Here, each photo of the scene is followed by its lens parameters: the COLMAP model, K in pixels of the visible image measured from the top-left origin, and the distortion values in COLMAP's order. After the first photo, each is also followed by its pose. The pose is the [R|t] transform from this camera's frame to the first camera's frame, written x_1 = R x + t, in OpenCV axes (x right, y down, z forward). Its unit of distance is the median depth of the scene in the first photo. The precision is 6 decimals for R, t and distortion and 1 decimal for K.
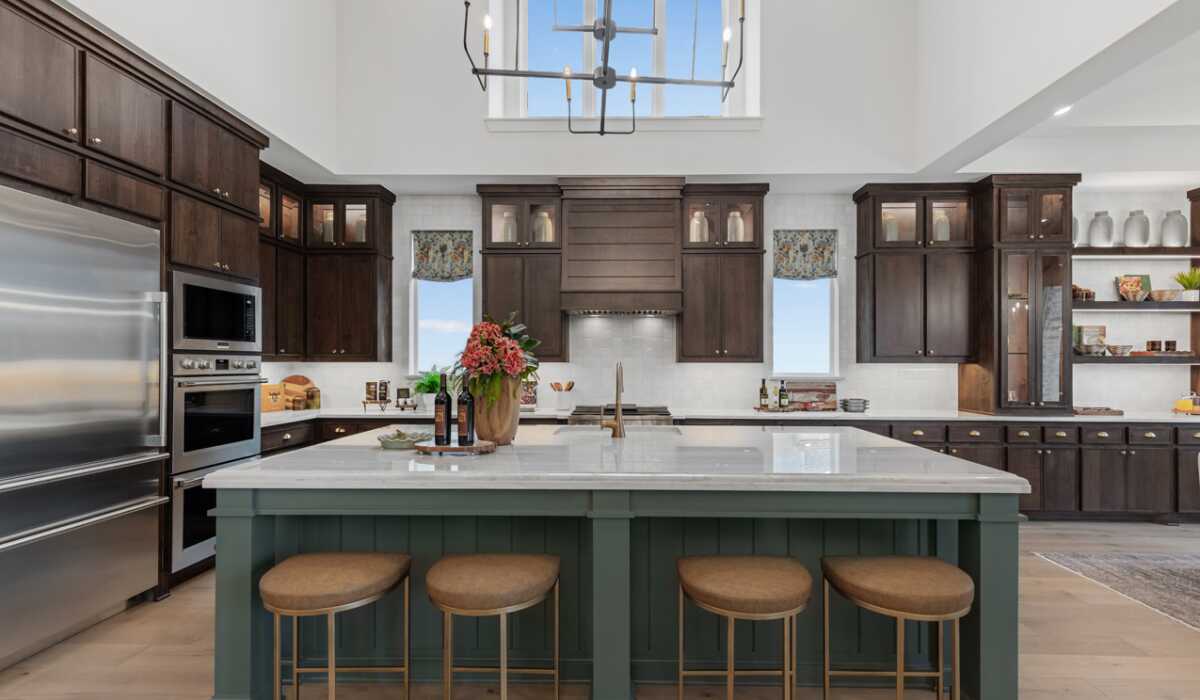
lens RADIAL K [[550.0, 0, 618.1], [0, 550.0, 361.9], [0, 0, 1]] dist [-0.002909, -0.000368]
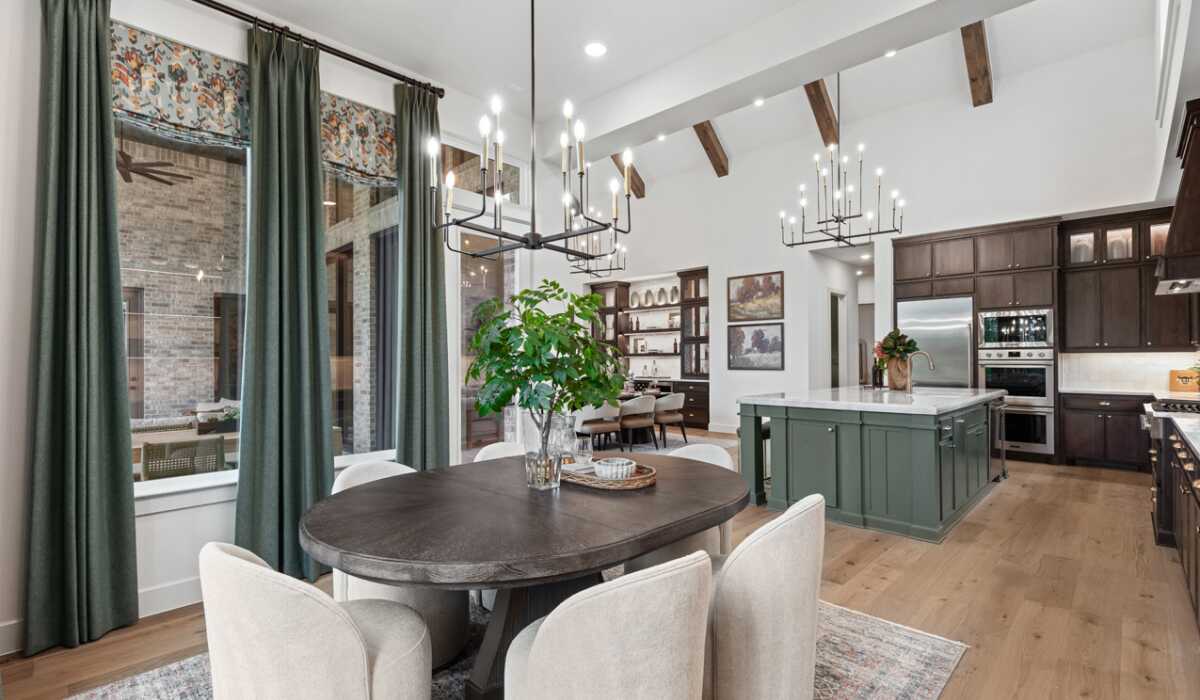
lens RADIAL K [[539.3, 0, 598.9], [0, 539.3, 351.7], [0, 0, 1]] dist [0.002092, 0.000257]
pose [[-0.688023, -0.012776, -0.725576, 1.146521], [0.002059, 0.999807, -0.019558, 0.020301], [0.725686, -0.014951, -0.687864, 0.866497]]
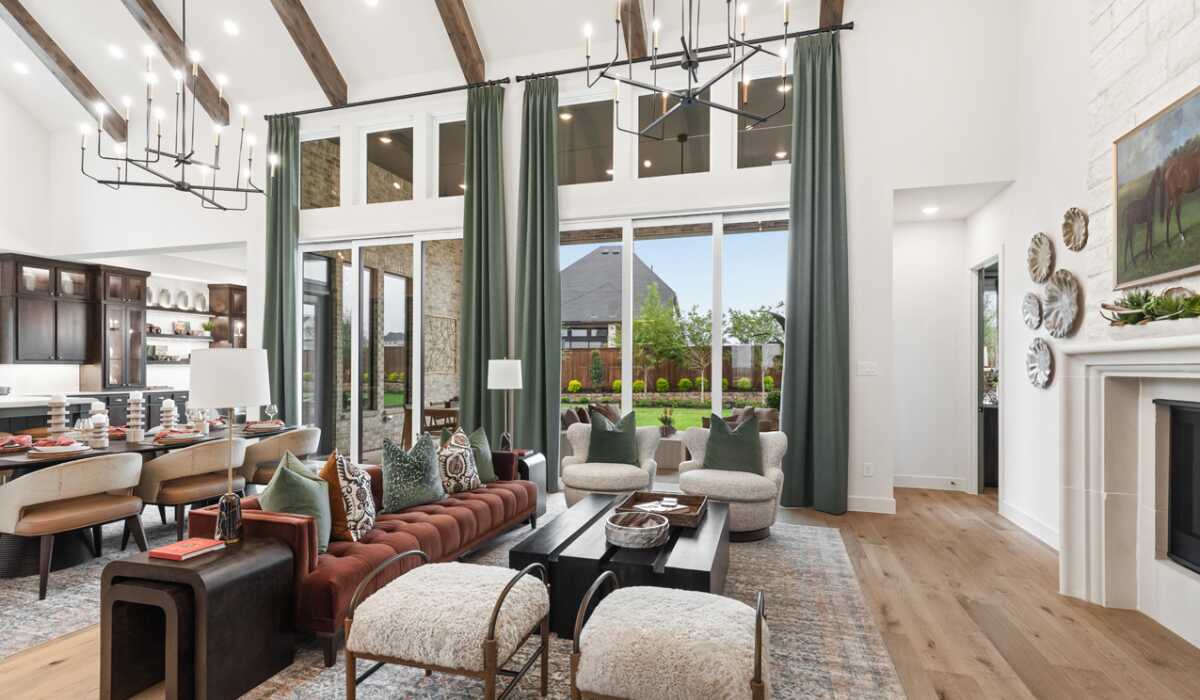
lens RADIAL K [[553.0, 0, 610.2], [0, 553.0, 364.5], [0, 0, 1]] dist [0.006025, 0.000213]
pose [[0.265301, 0.003106, 0.964161, -0.647130], [-0.002088, 0.999994, -0.002647, 0.004786], [-0.964163, -0.001311, 0.265306, -1.113860]]
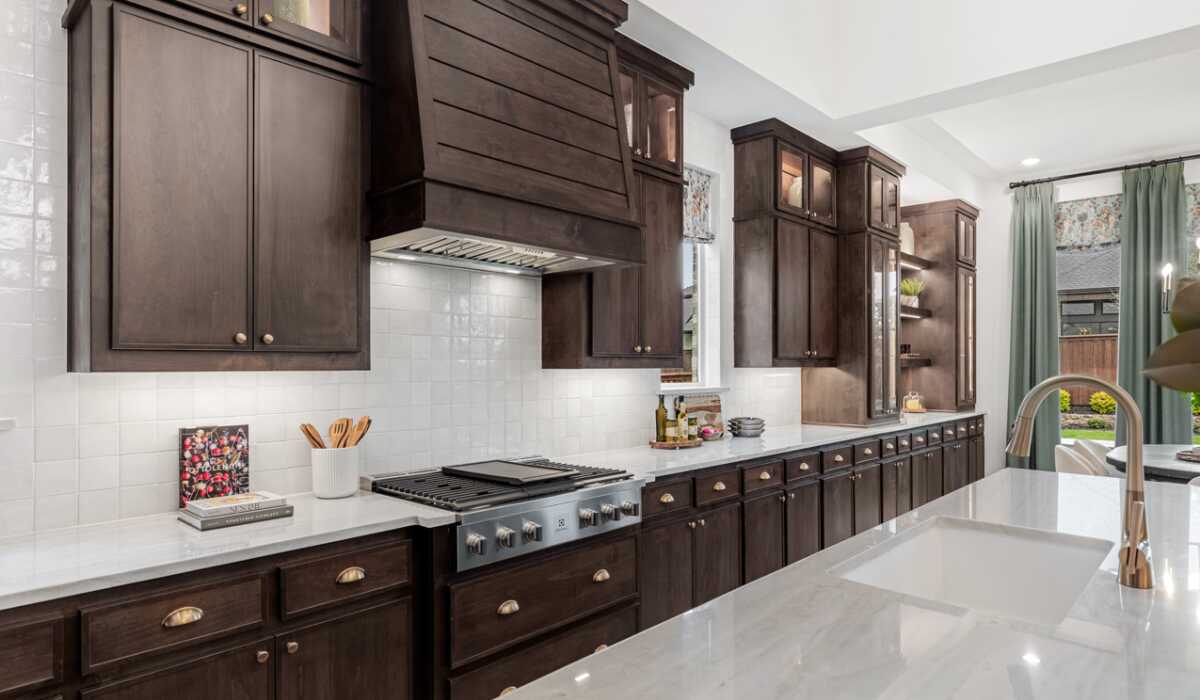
lens RADIAL K [[668.4, 0, 619.7], [0, 668.4, 356.4], [0, 0, 1]] dist [0.008481, 0.001865]
pose [[0.668060, 0.006394, 0.744080, -0.325257], [0.002519, 0.999938, -0.010854, -0.003081], [-0.744104, 0.009126, 0.668002, 0.558364]]
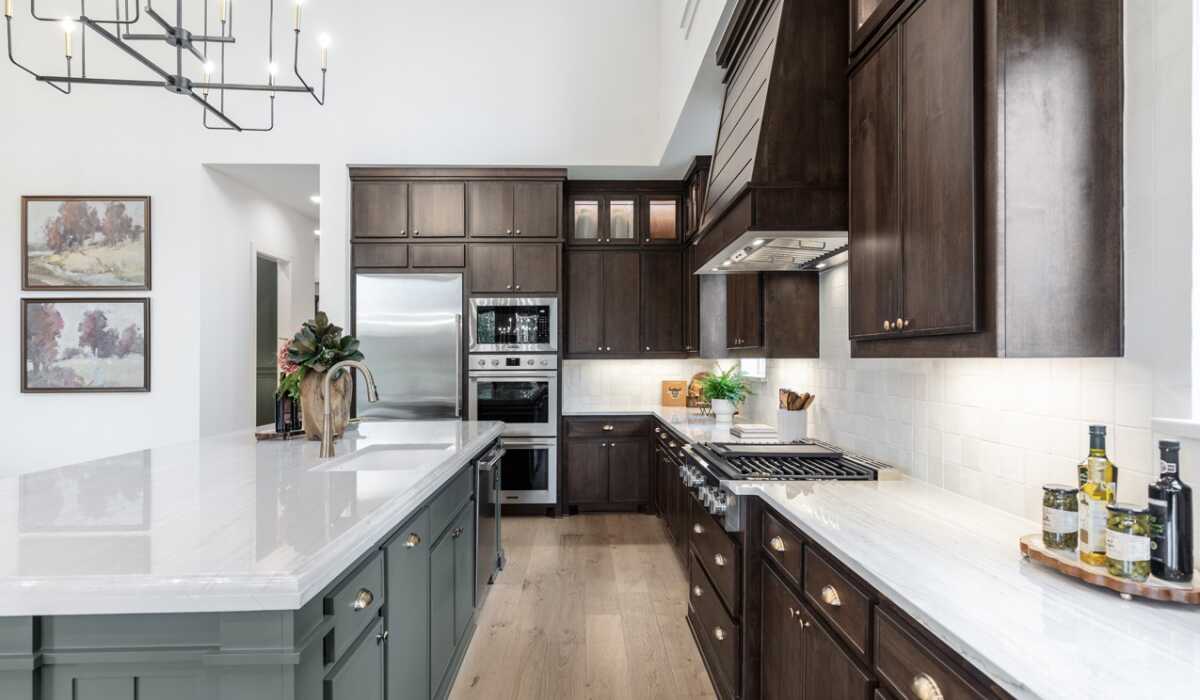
lens RADIAL K [[622.7, 0, 598.0], [0, 622.7, 351.6], [0, 0, 1]] dist [0.002524, 0.000626]
pose [[0.040669, -0.014386, -0.999069, 0.531293], [0.007816, 0.999870, -0.014079, 0.001606], [0.999142, -0.007236, 0.040776, 0.794577]]
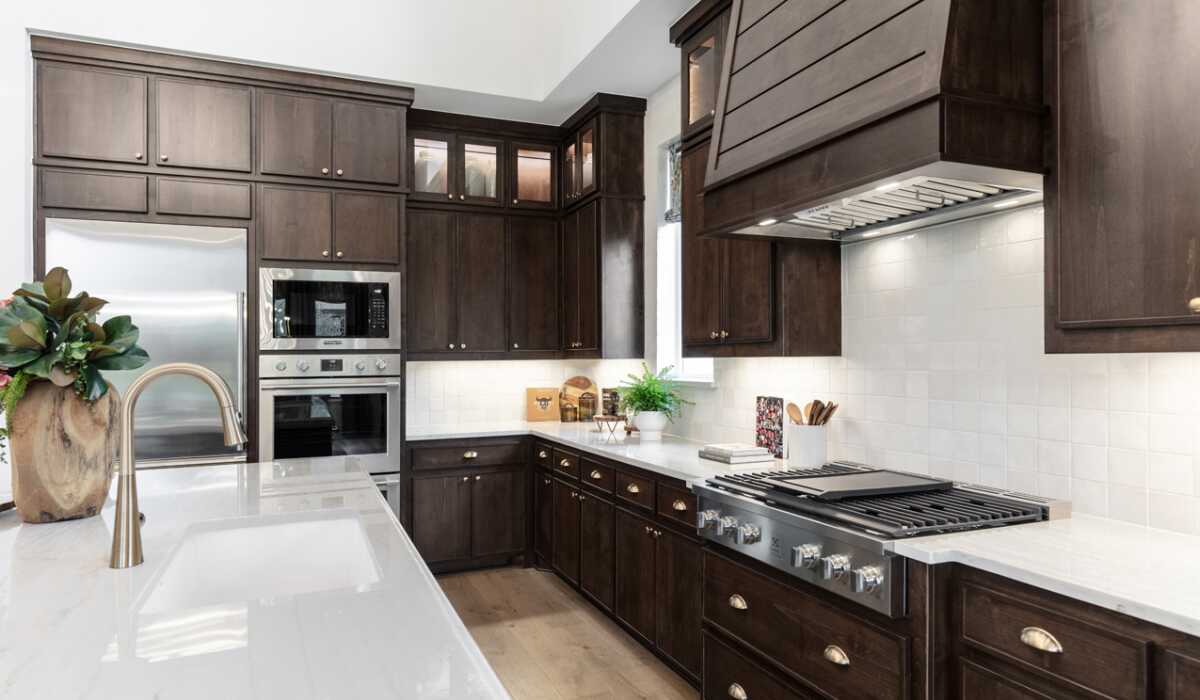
lens RADIAL K [[710.3, 0, 604.2], [0, 710.3, 351.5], [0, 0, 1]] dist [0.006783, 0.000486]
pose [[0.411087, -0.016332, -0.911450, 0.342567], [0.014565, 0.999830, -0.011346, 0.001220], [0.911480, -0.008611, 0.411255, 0.646741]]
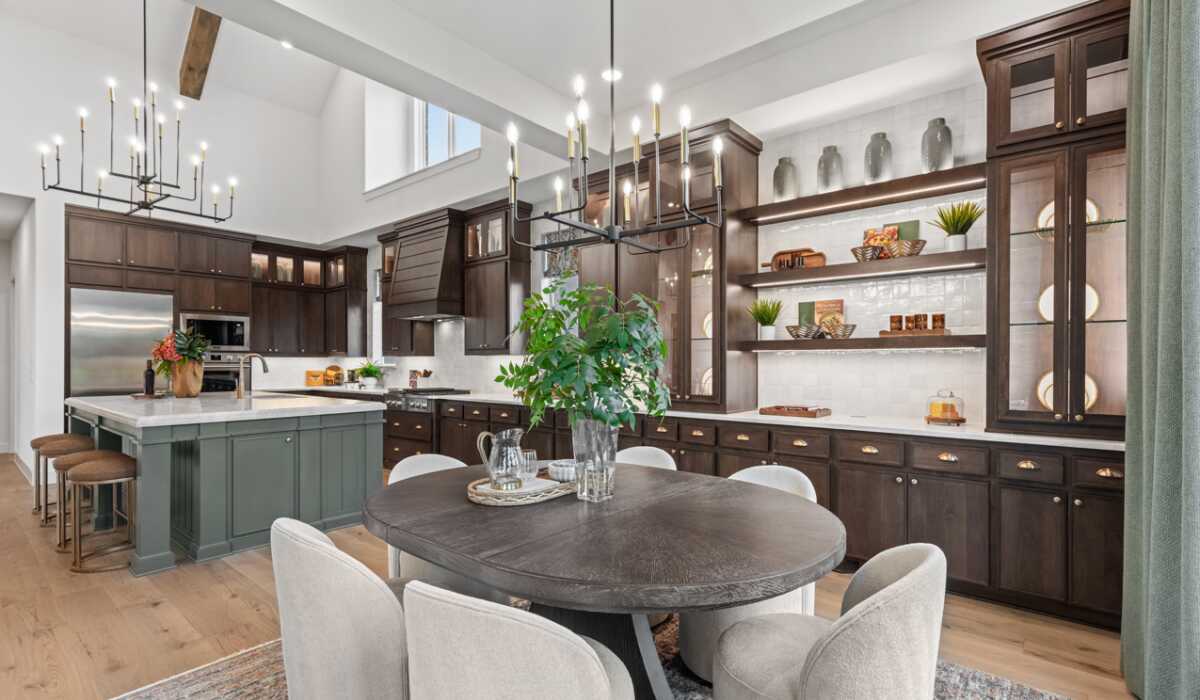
lens RADIAL K [[547.3, 0, 607.7], [0, 547.3, 362.4], [0, 0, 1]] dist [0.007707, 0.000054]
pose [[0.783203, -0.003411, -0.621756, 1.121334], [0.003440, 0.999993, -0.001152, 0.020082], [0.621756, -0.001236, 0.783210, 0.229143]]
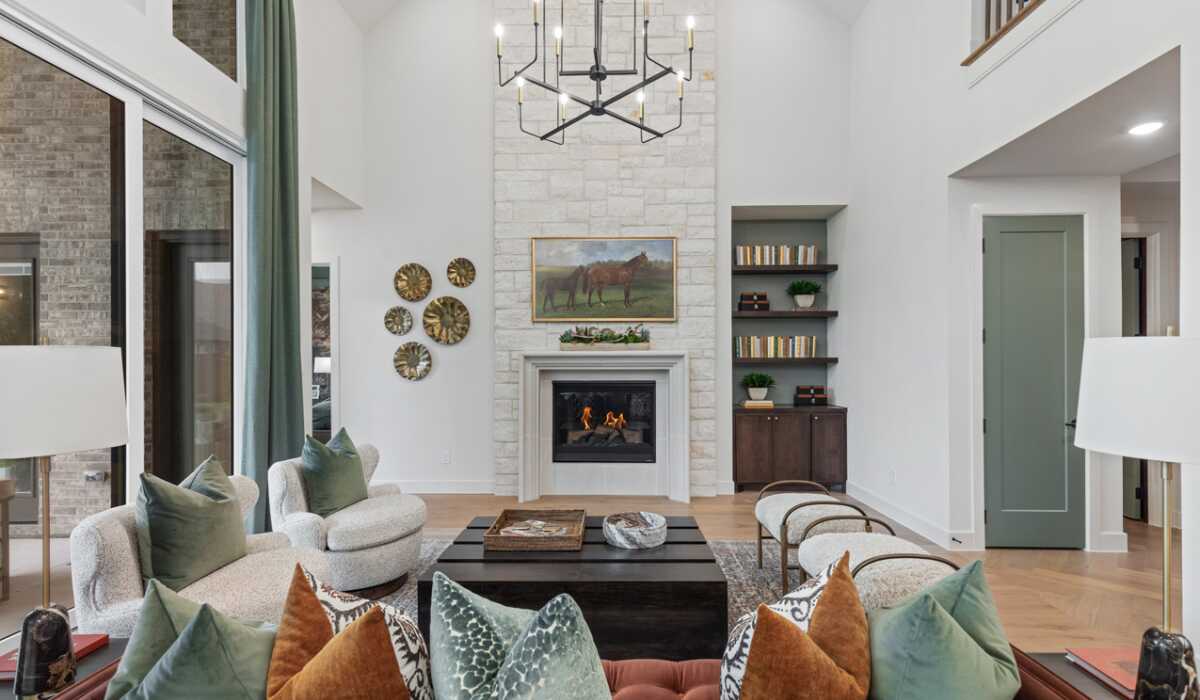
lens RADIAL K [[540.9, 0, 604.8], [0, 540.9, 364.7], [0, 0, 1]] dist [0.014401, -0.000292]
pose [[-0.999982, -0.001699, 0.005701, -0.046224], [-0.001679, 0.999992, 0.003641, 0.001086], [-0.005707, 0.003632, -0.999977, -0.407992]]
